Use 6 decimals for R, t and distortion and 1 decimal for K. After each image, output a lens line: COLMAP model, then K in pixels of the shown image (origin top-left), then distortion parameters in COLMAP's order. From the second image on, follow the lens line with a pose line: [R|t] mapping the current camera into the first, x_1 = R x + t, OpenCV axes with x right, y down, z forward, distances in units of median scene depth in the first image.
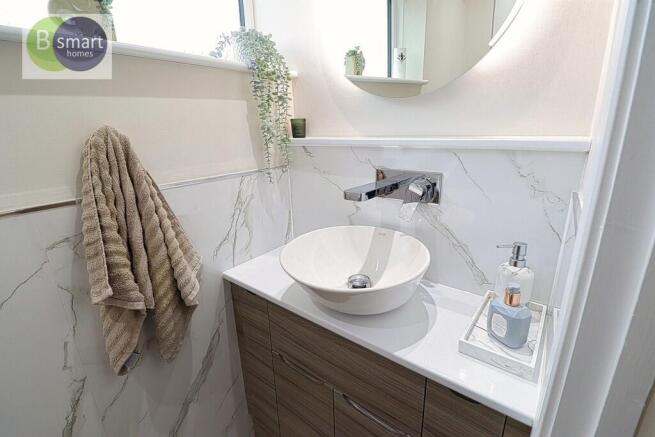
lens RADIAL K [[300.1, 0, 327.6], [0, 300.1, 215.7], [0, 0, 1]] dist [-0.011121, -0.008011]
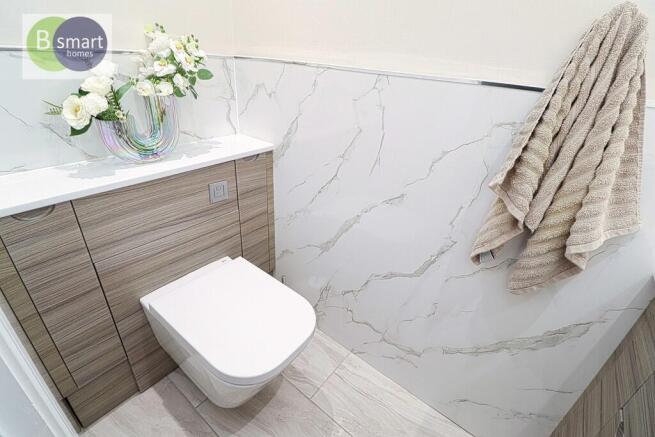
lens RADIAL K [[300.1, 0, 331.2], [0, 300.1, 215.6], [0, 0, 1]] dist [-0.011121, -0.008011]
pose [[-0.001025, 0.491761, -0.870729, 0.171513], [-0.350650, 0.815267, 0.460851, 0.069644], [0.936506, 0.305794, 0.171600, 0.253206]]
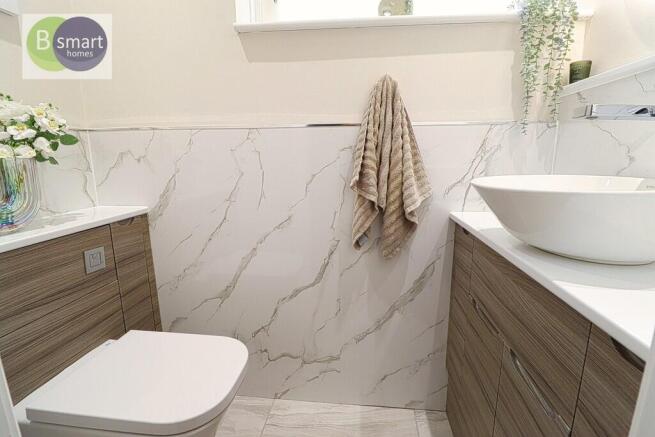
lens RADIAL K [[300.1, 0, 331.7], [0, 300.1, 215.6], [0, 0, 1]] dist [-0.011121, -0.008011]
pose [[0.528611, 0.184154, -0.828648, 0.414280], [-0.248329, 0.967027, 0.056492, 0.310577], [0.811729, 0.175915, 0.556911, 0.048641]]
